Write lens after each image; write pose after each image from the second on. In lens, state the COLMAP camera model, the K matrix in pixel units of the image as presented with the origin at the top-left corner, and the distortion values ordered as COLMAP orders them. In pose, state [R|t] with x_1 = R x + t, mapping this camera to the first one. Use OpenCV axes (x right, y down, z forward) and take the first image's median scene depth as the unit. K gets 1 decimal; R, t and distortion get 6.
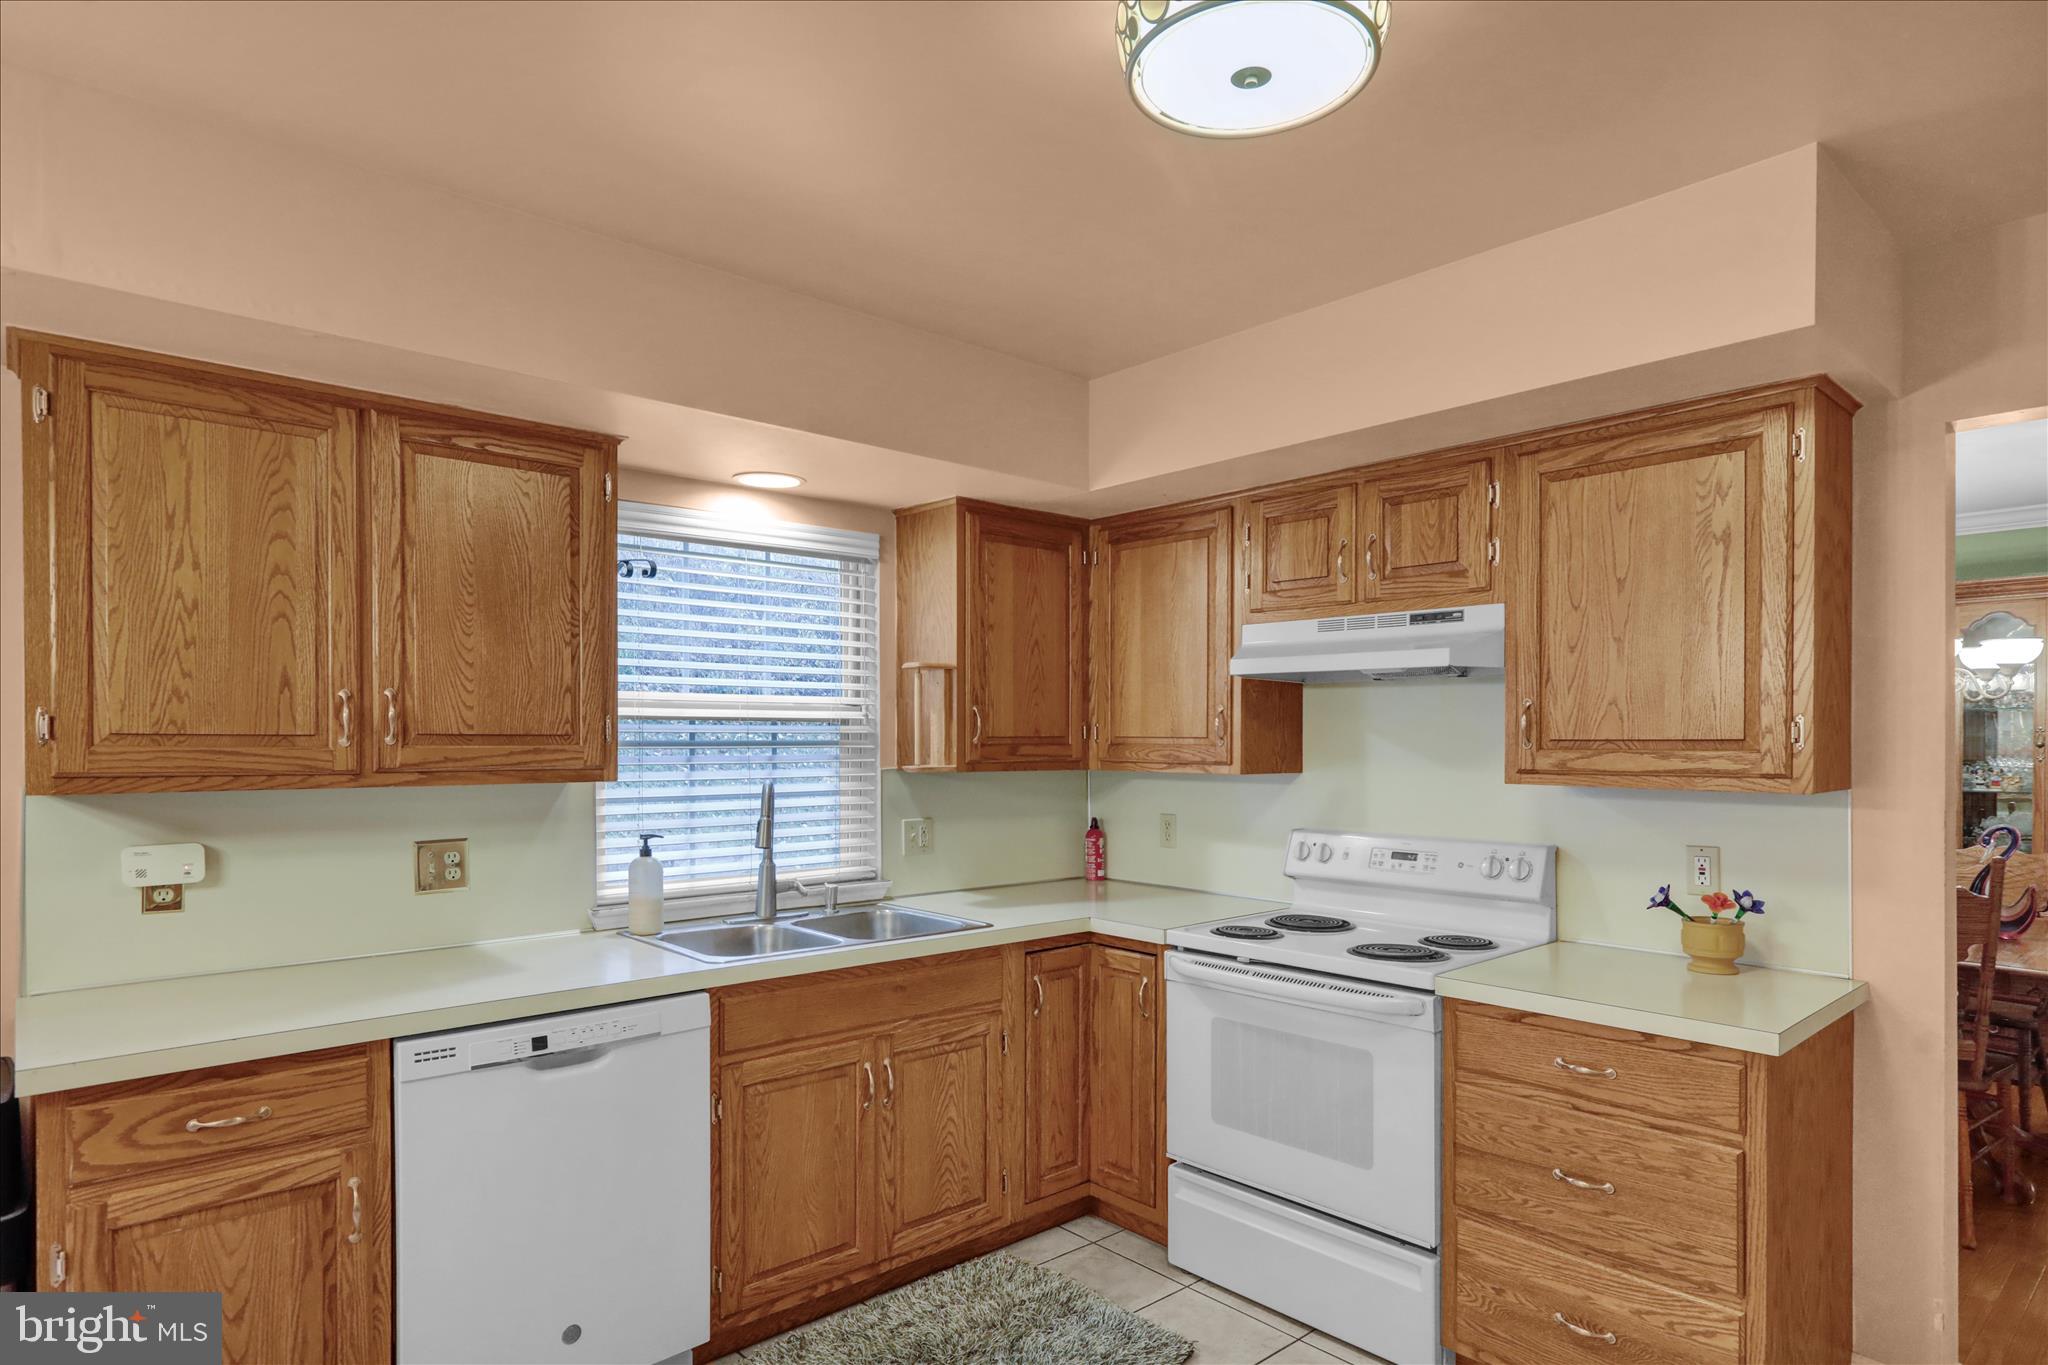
lens RADIAL K [[1131.7, 0, 1012.1], [0, 1131.7, 736.2], [0, 0, 1]] dist [0.006526, 0.001126]
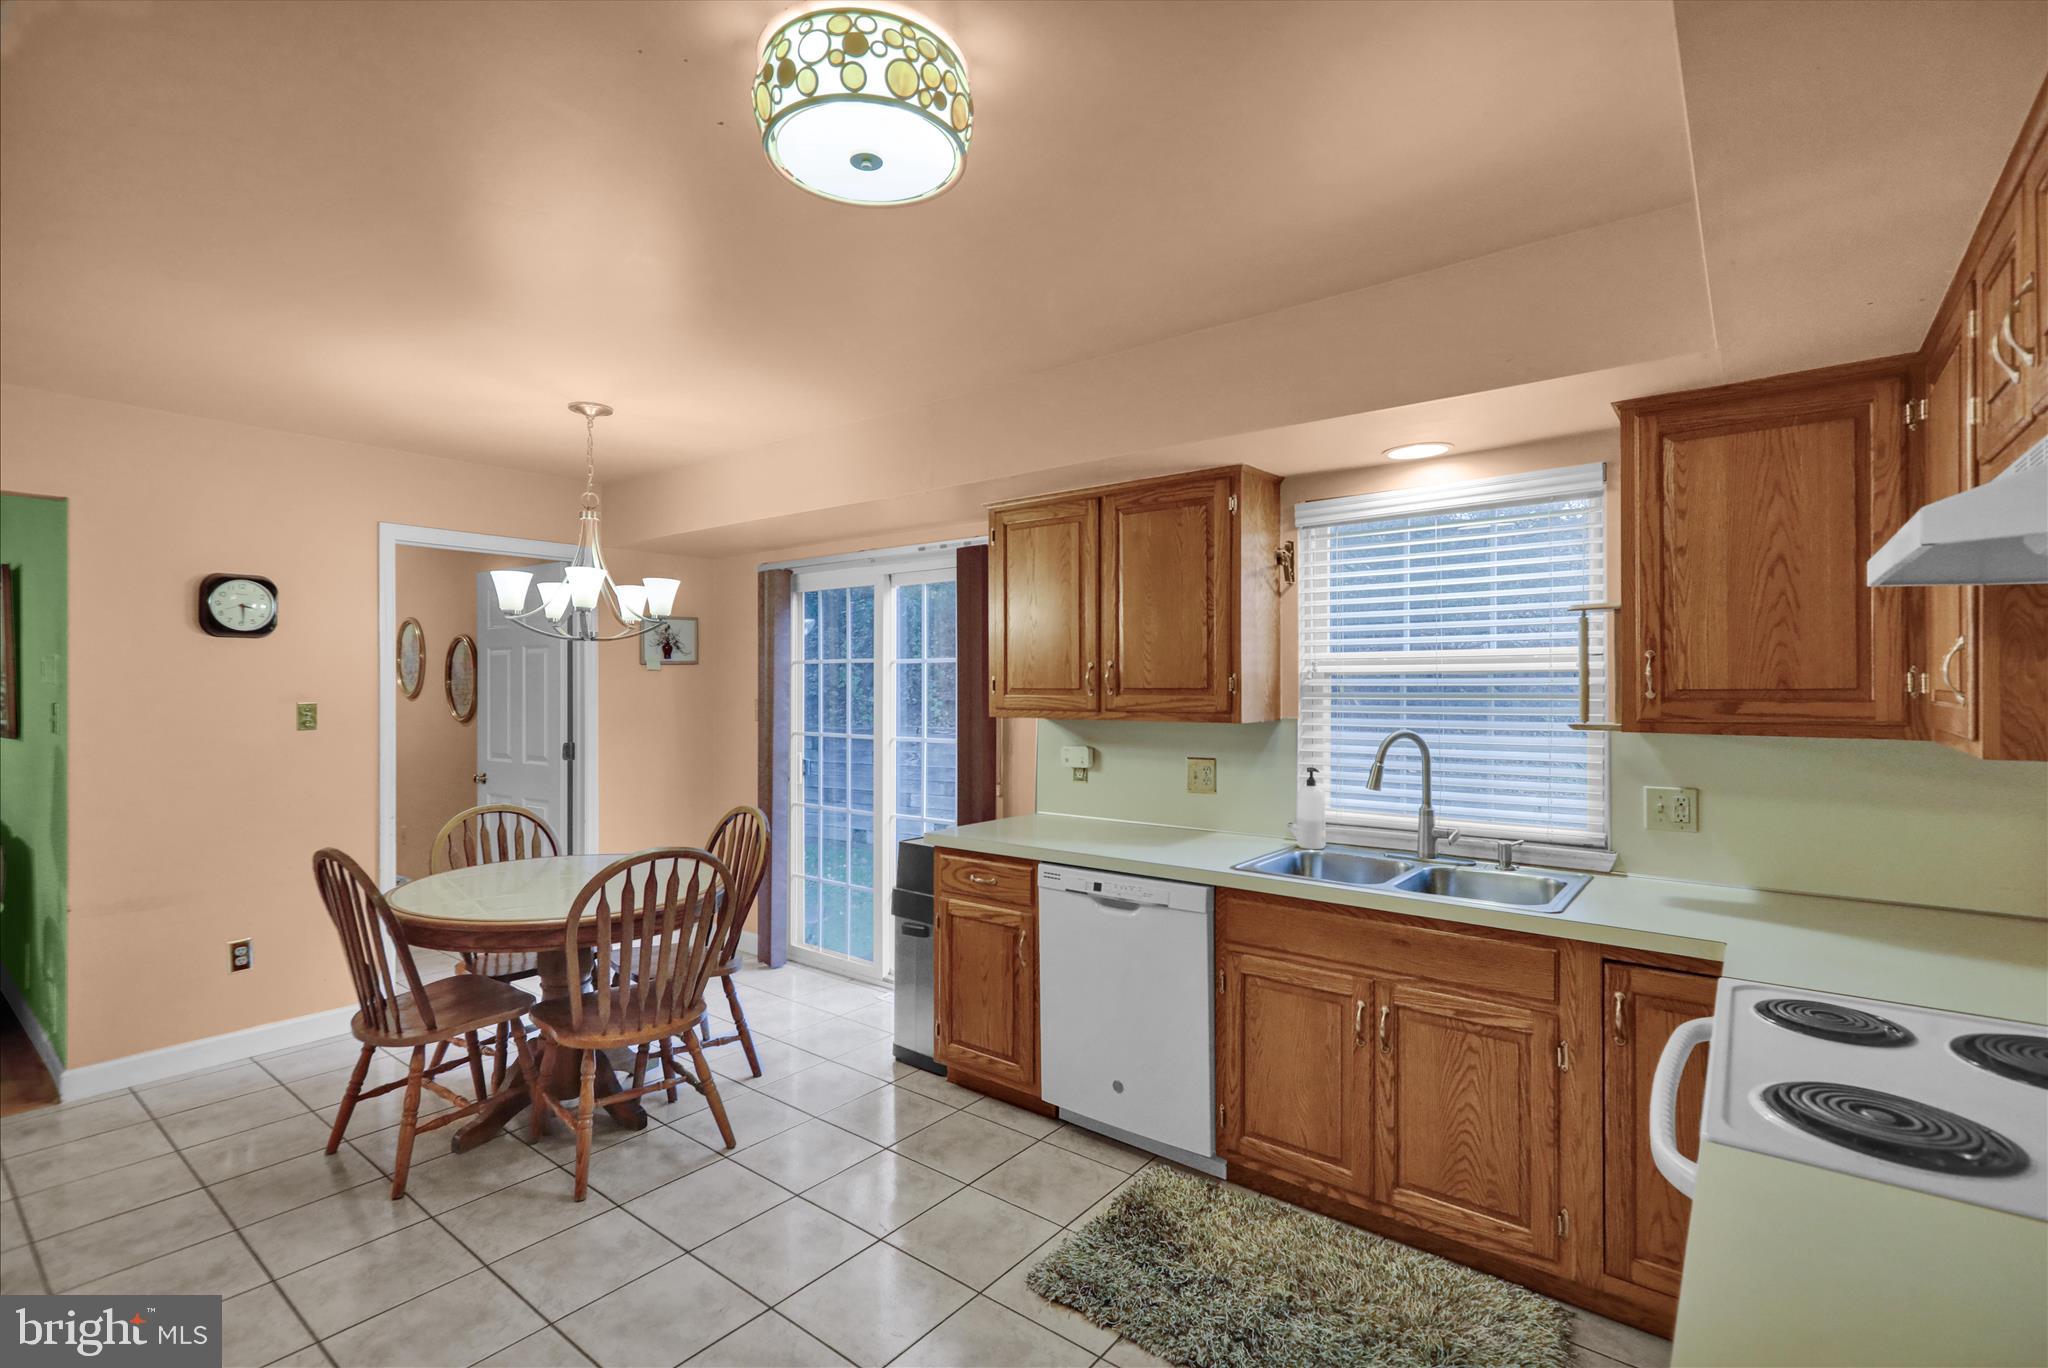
lens RADIAL K [[945.4, 0, 1024.0], [0, 945.4, 684.0], [0, 0, 1]] dist [0.000970, 0.000074]
pose [[0.175552, -0.005195, -0.984456, 0.646332], [0.002138, 0.999986, -0.004895, -0.001239], [0.984468, -0.001246, 0.175561, 0.513779]]
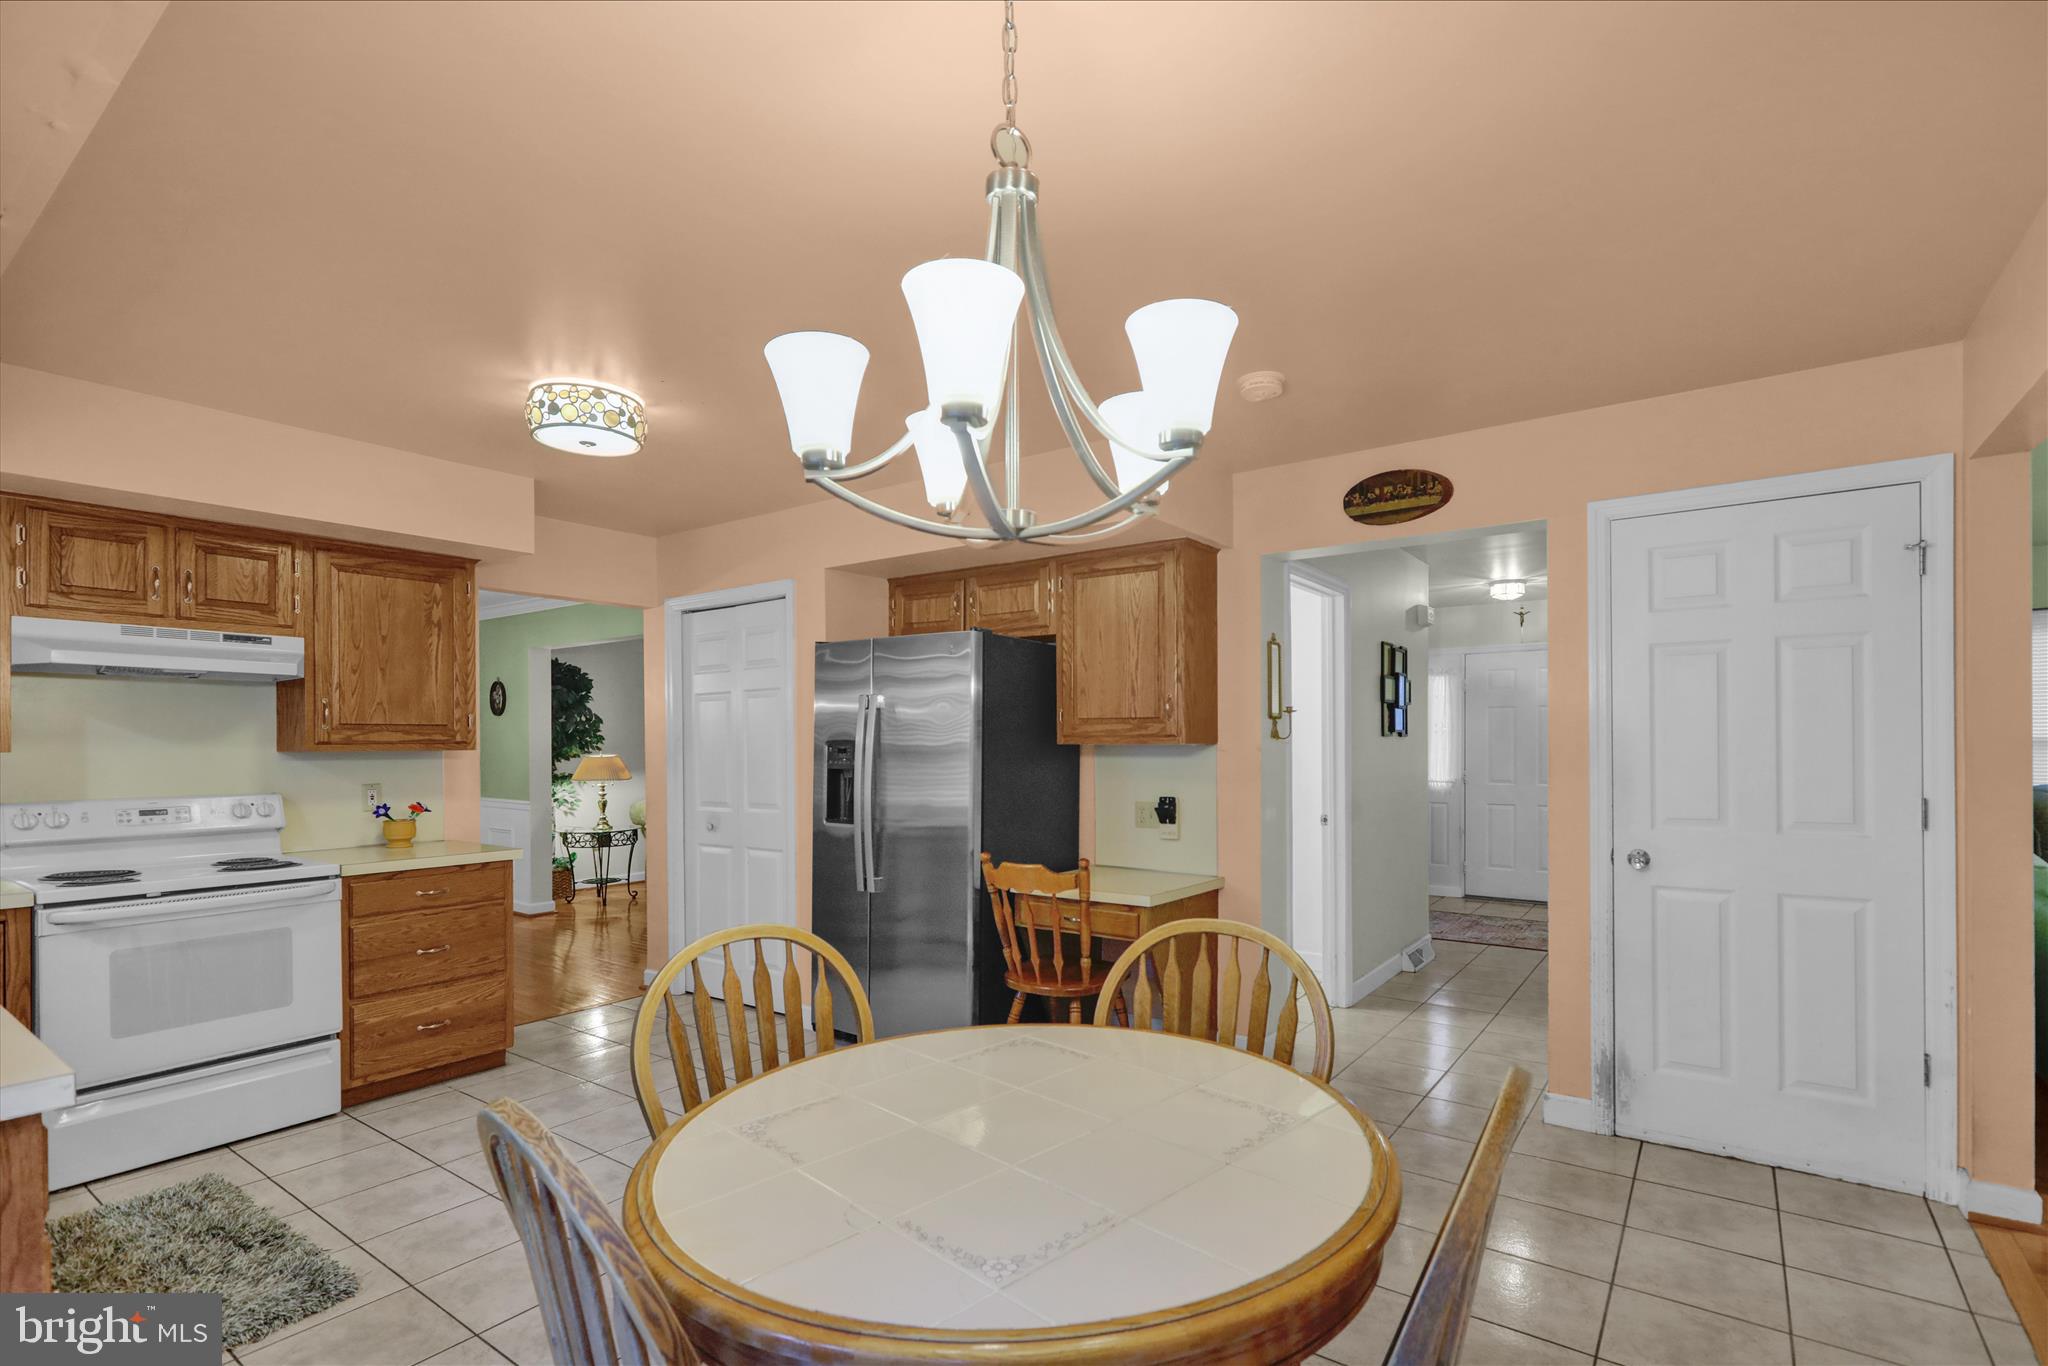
lens RADIAL K [[966.0, 0, 1037.2], [0, 966.0, 741.9], [0, 0, 1]] dist [0.001516, 0.000254]
pose [[-0.216375, -0.002575, 0.976307, -1.043996], [0.000261, 0.999996, 0.002695, 0.023932], [-0.976310, 0.000838, -0.216374, 0.270718]]
